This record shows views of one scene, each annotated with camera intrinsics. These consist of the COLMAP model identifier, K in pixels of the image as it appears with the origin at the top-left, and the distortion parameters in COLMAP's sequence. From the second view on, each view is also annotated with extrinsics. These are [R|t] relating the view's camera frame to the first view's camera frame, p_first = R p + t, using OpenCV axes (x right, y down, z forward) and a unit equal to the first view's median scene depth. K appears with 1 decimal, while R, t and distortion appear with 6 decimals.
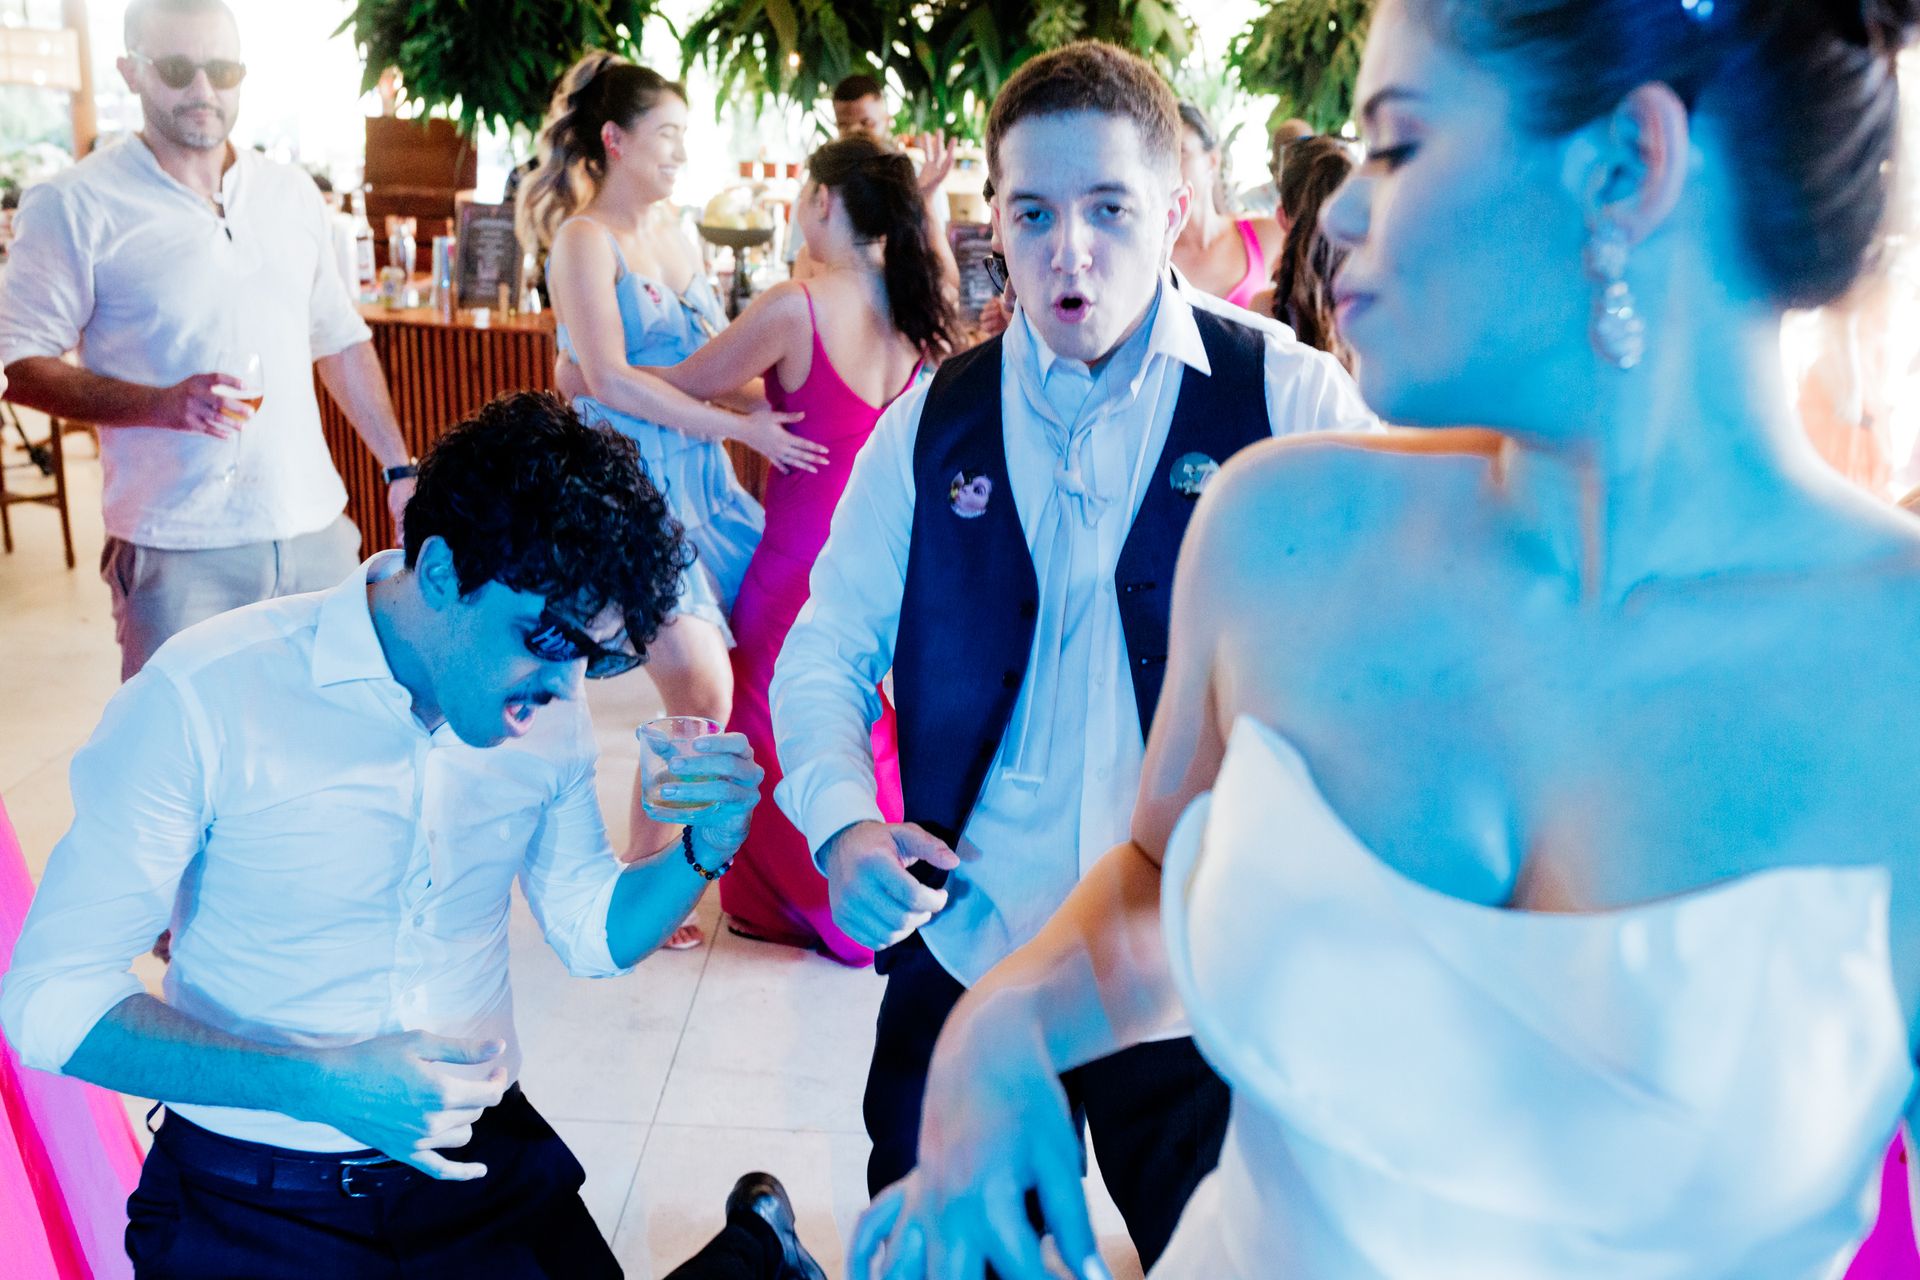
lens RADIAL K [[1920.8, 0, 960.0], [0, 1920.8, 640.0], [0, 0, 1]] dist [0.003618, 0.003710]
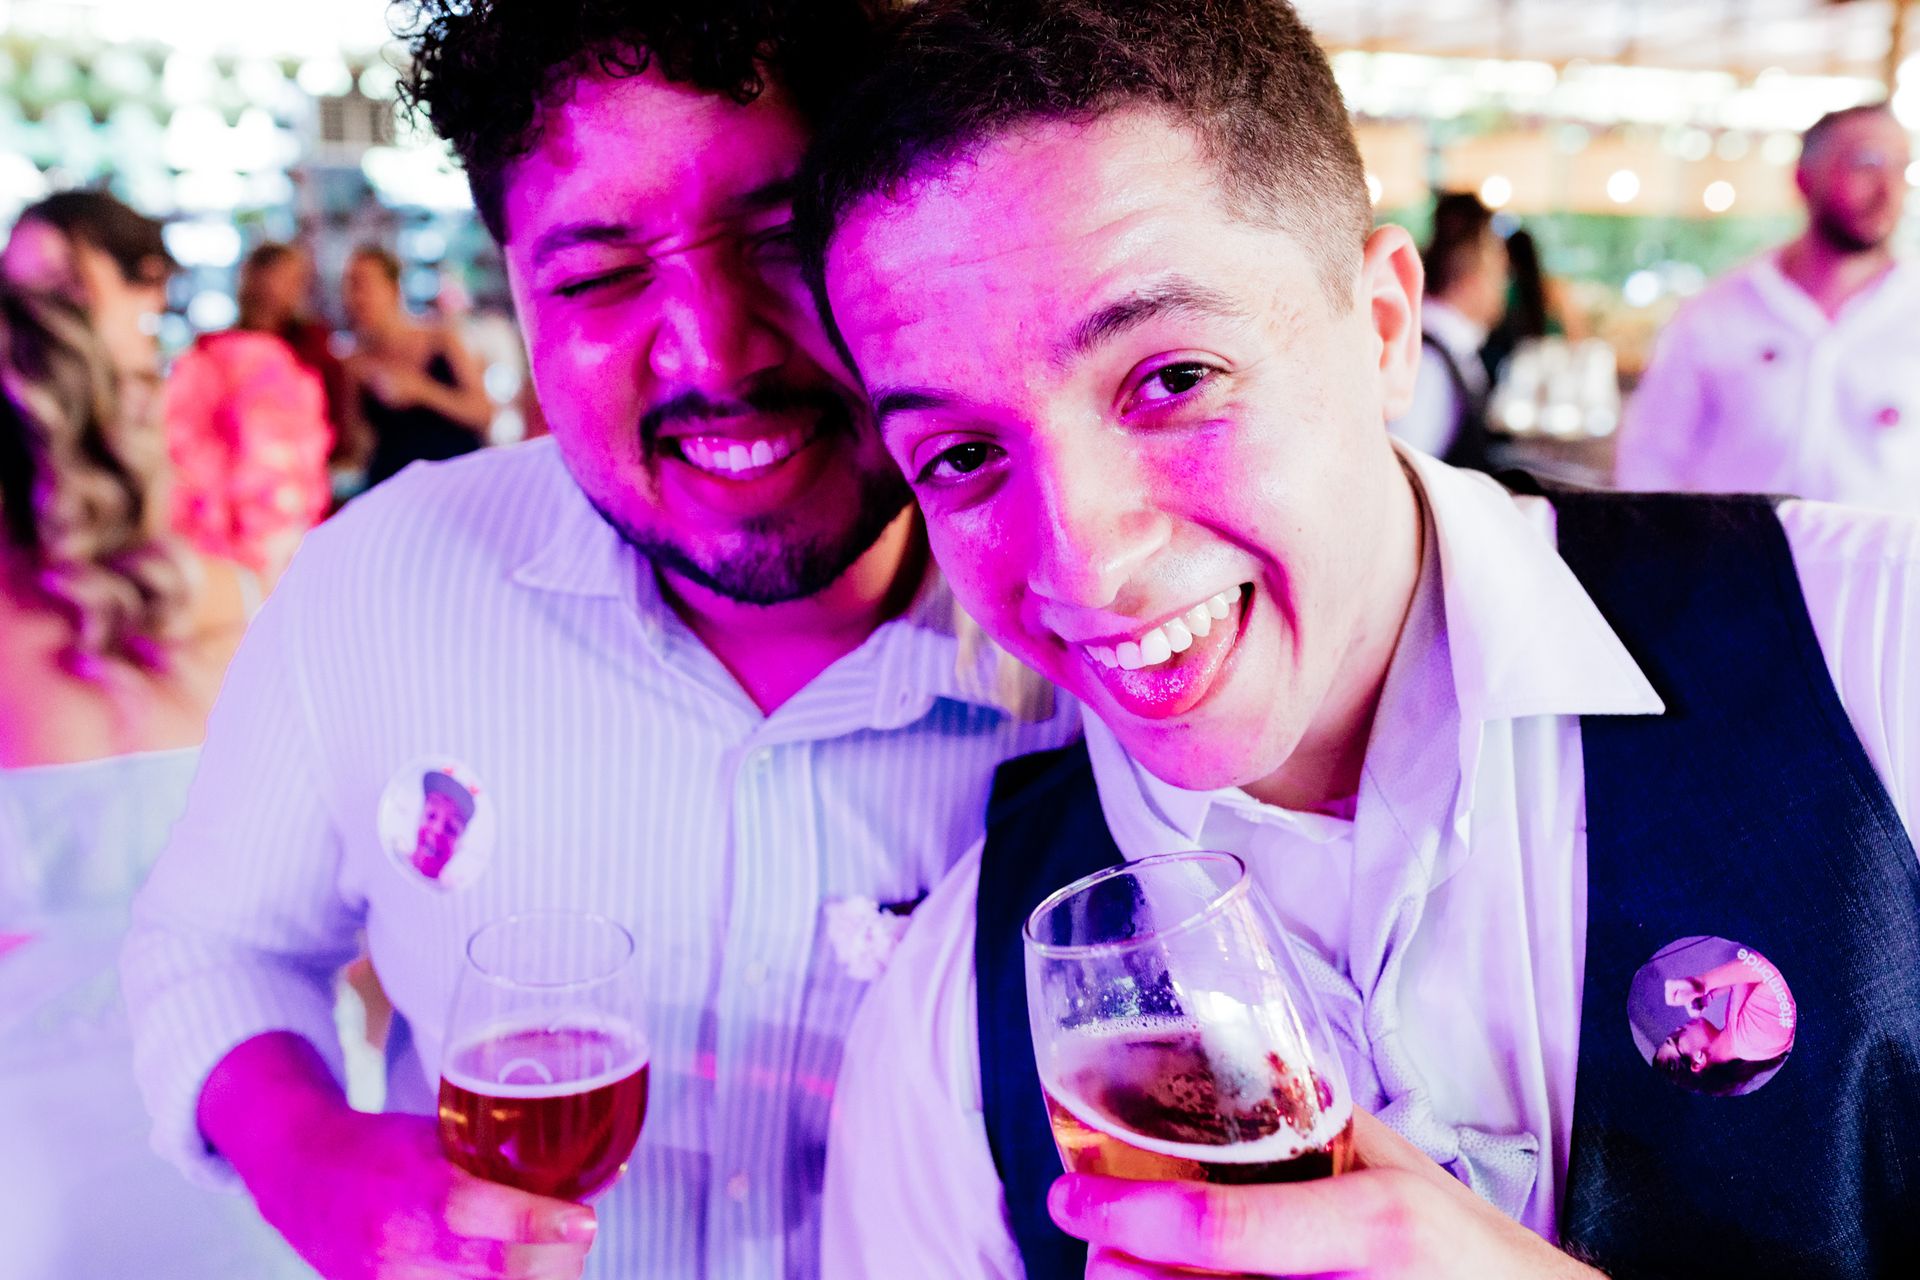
lens RADIAL K [[1920.8, 0, 960.0], [0, 1920.8, 640.0], [0, 0, 1]] dist [0.003618, 0.003710]
pose [[0.924108, -0.287678, -0.251525, 0.104639], [0.242094, 0.950019, -0.197114, -0.113873], [0.295659, 0.121262, 0.947566, 0.620810]]
